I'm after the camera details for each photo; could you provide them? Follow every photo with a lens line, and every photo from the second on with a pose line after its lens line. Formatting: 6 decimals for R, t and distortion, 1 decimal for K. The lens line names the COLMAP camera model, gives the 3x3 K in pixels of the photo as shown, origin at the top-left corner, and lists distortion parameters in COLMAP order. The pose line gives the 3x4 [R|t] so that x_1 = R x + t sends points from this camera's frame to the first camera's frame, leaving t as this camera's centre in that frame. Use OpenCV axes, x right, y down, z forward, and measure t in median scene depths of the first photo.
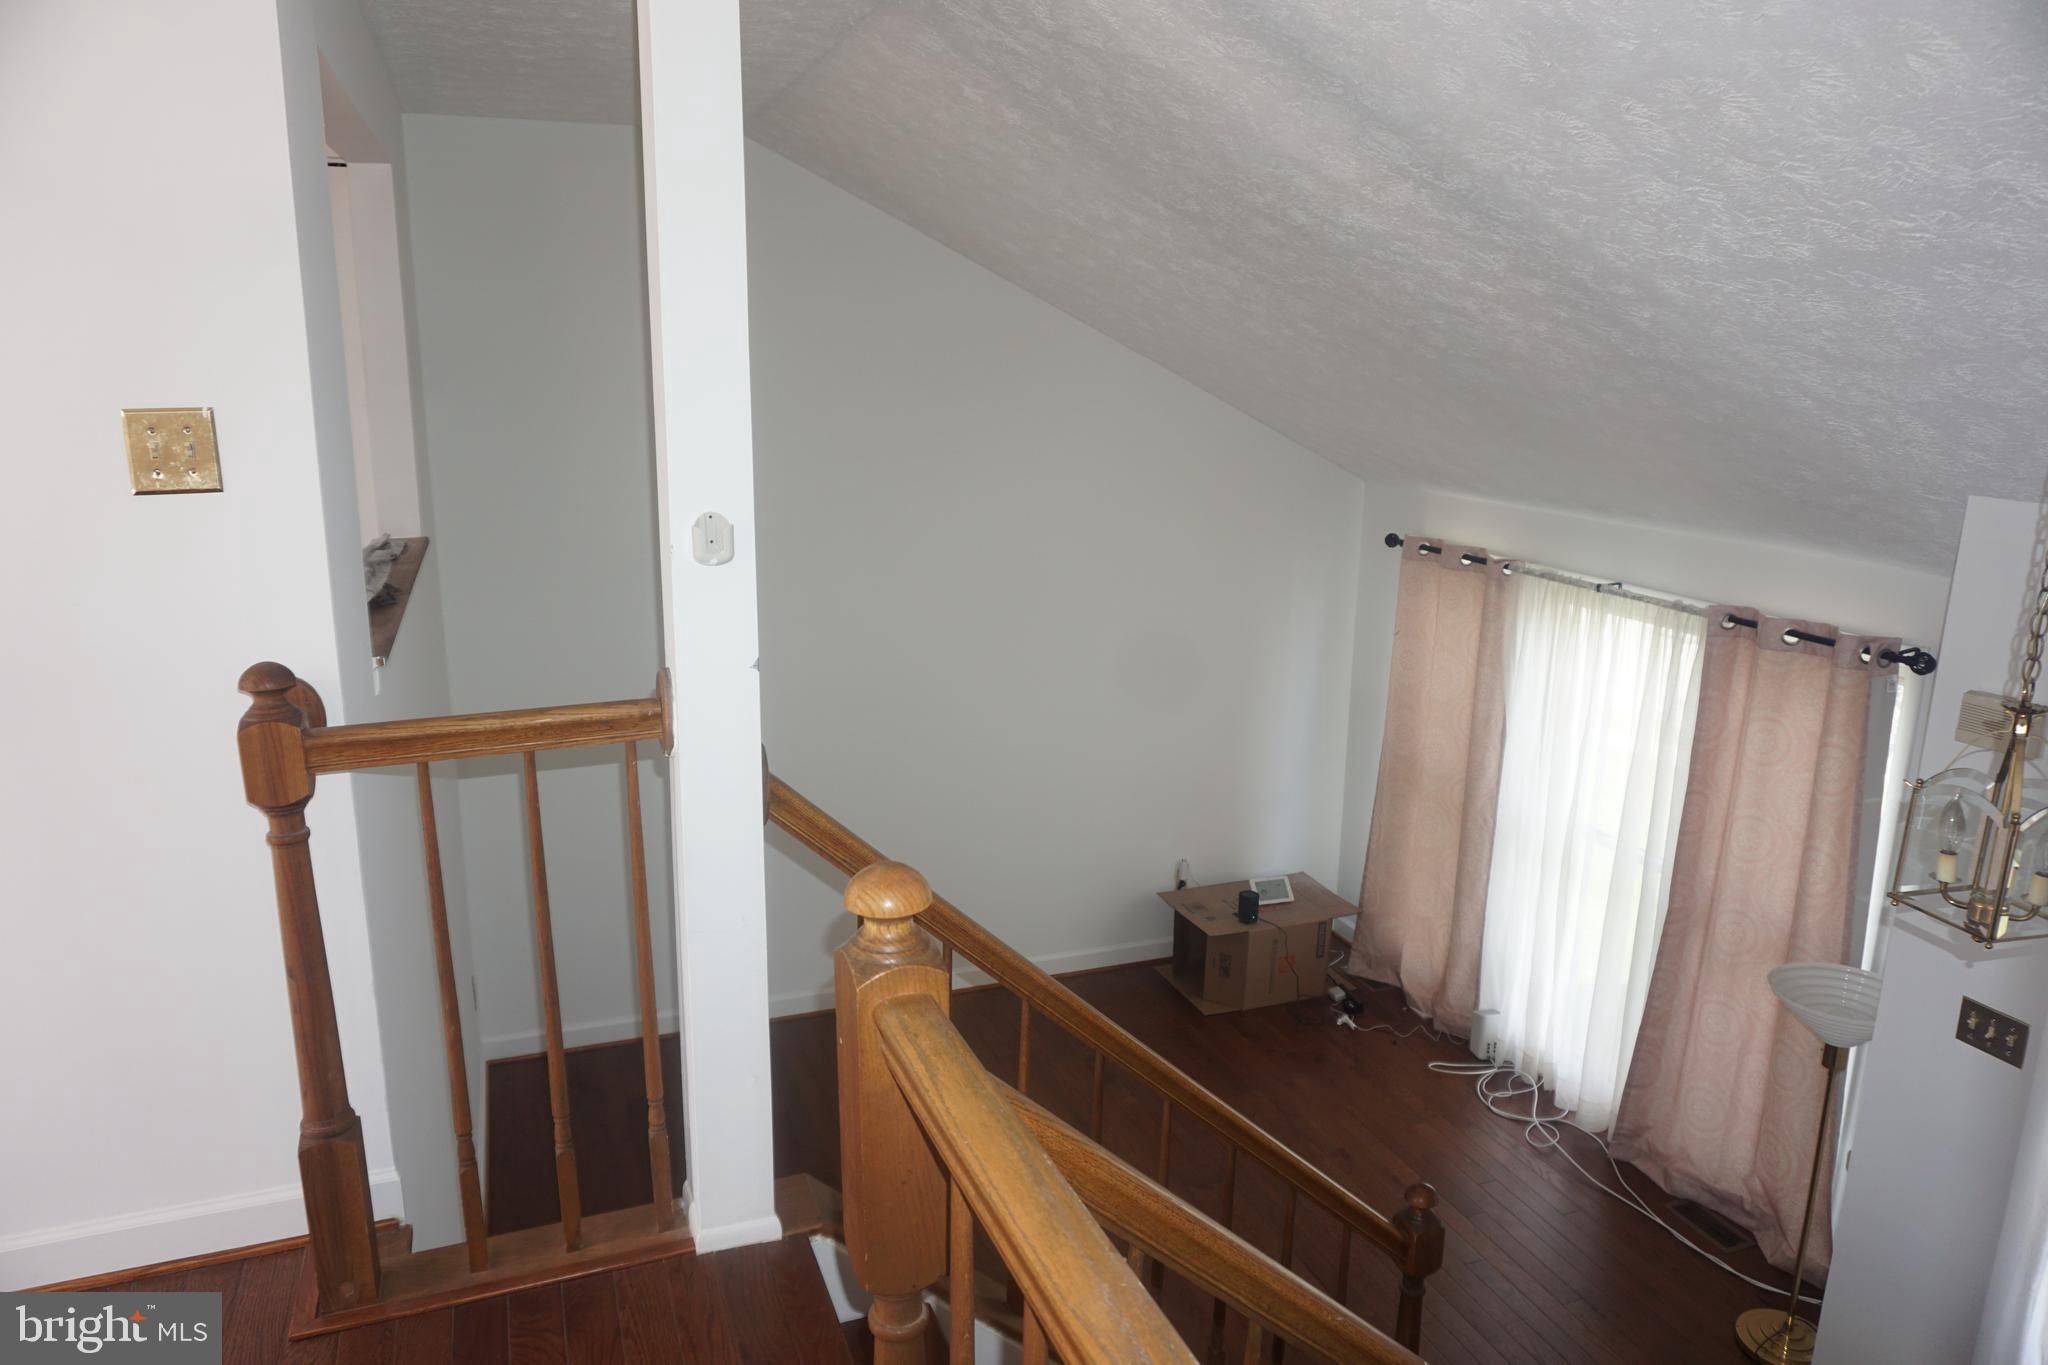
lens RADIAL K [[1353.8, 0, 1025.6], [0, 1353.8, 675.5], [0, 0, 1]] dist [-0.064171, 0.040034]
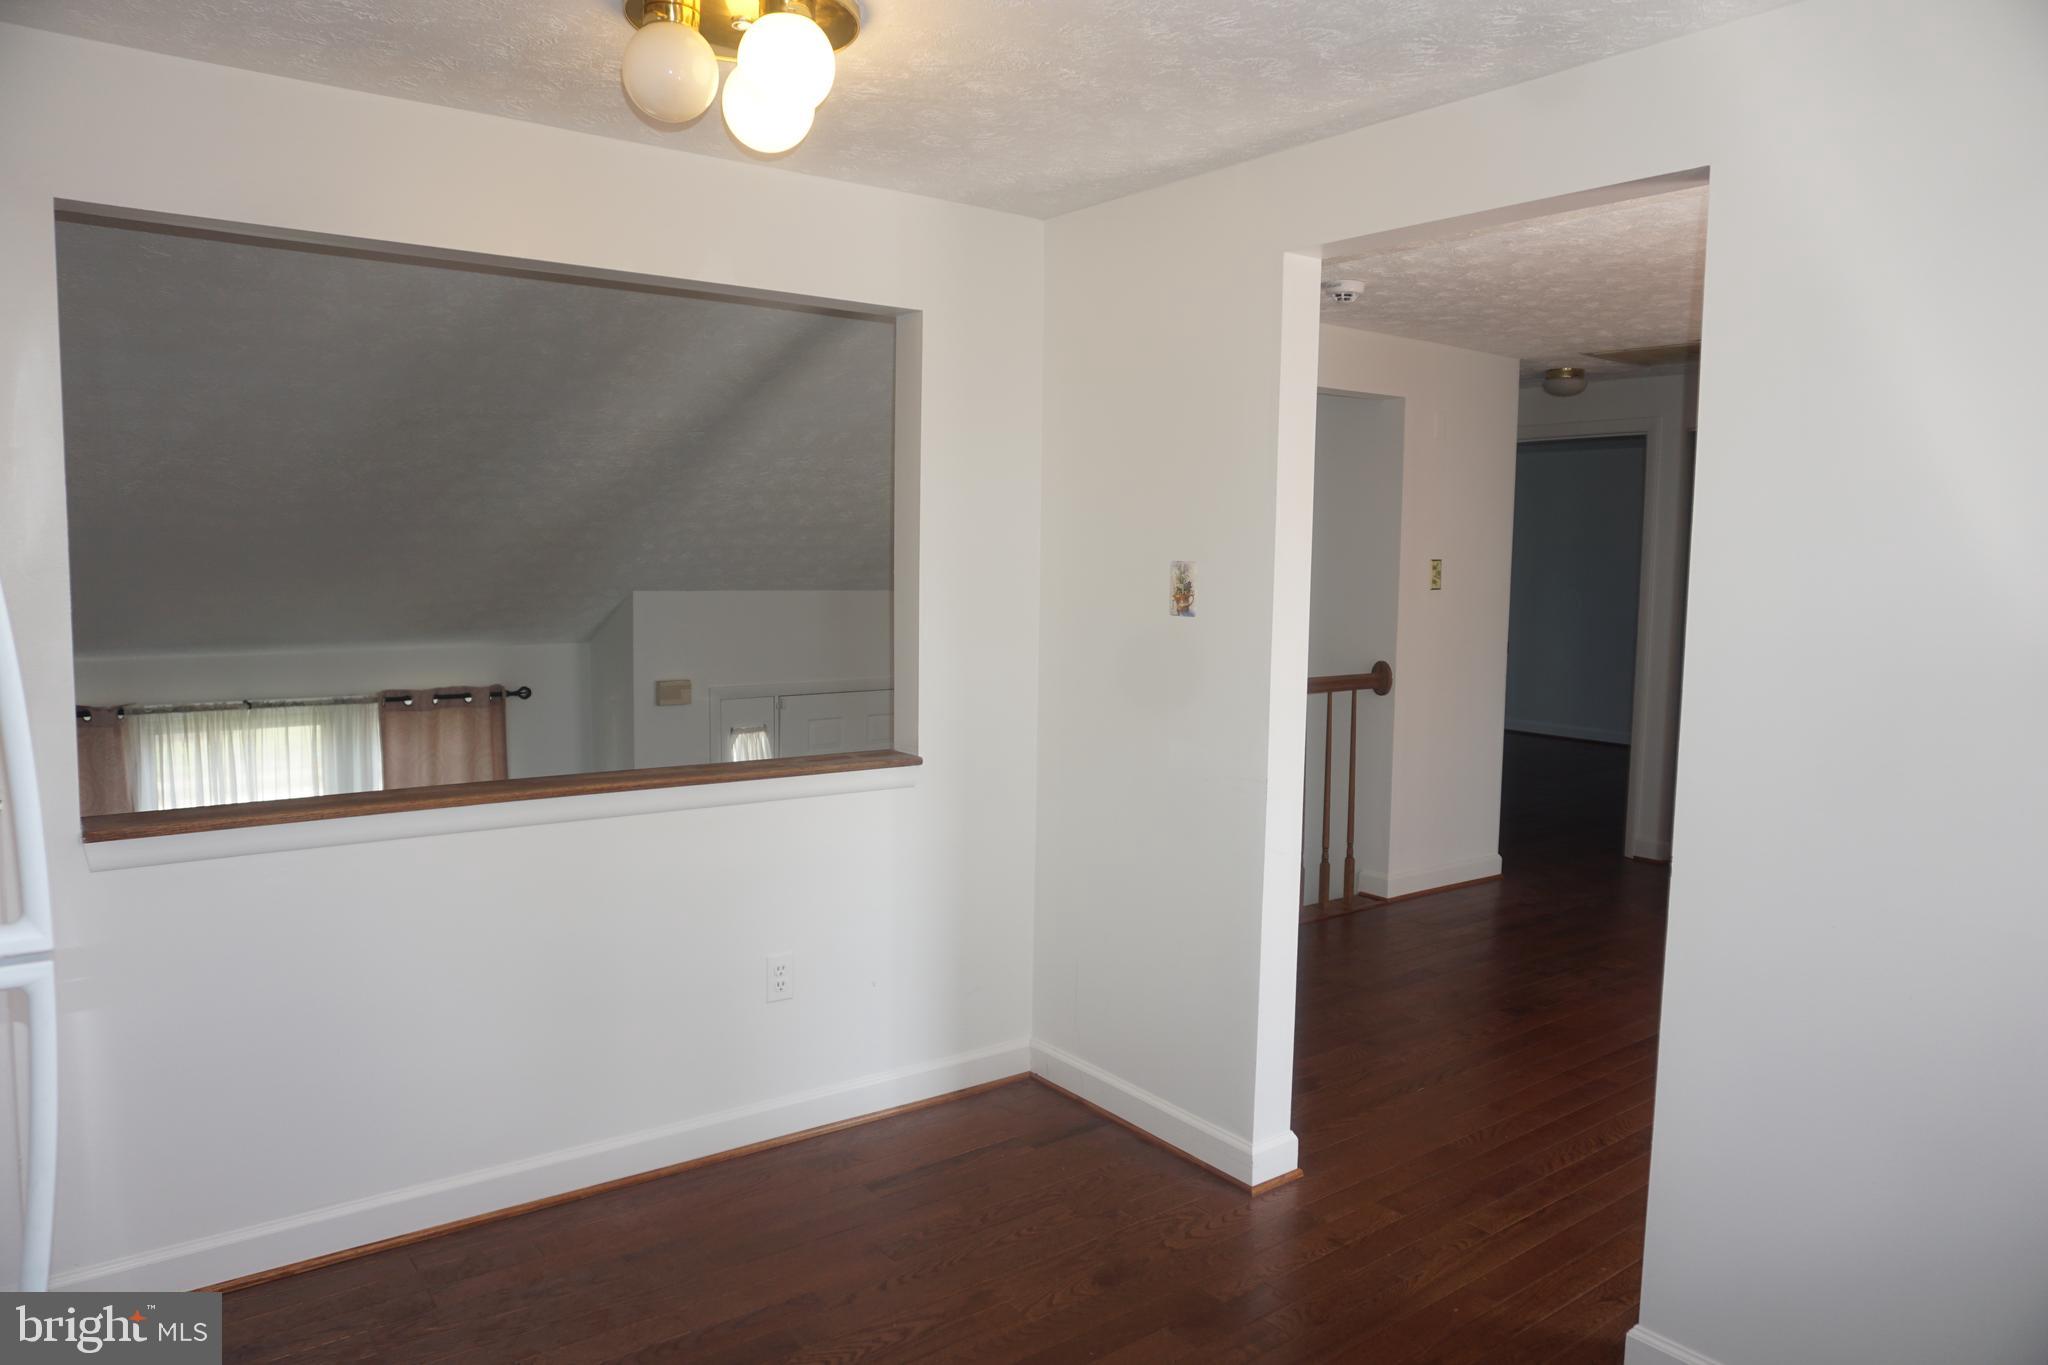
lens RADIAL K [[1353.8, 0, 1025.6], [0, 1353.8, 675.5], [0, 0, 1]] dist [-0.064171, 0.040034]
pose [[-0.281273, -0.113358, 0.952909, -1.066306], [0.205108, 0.962950, 0.175095, -0.180085], [-0.937452, 0.244698, -0.247602, 0.689854]]
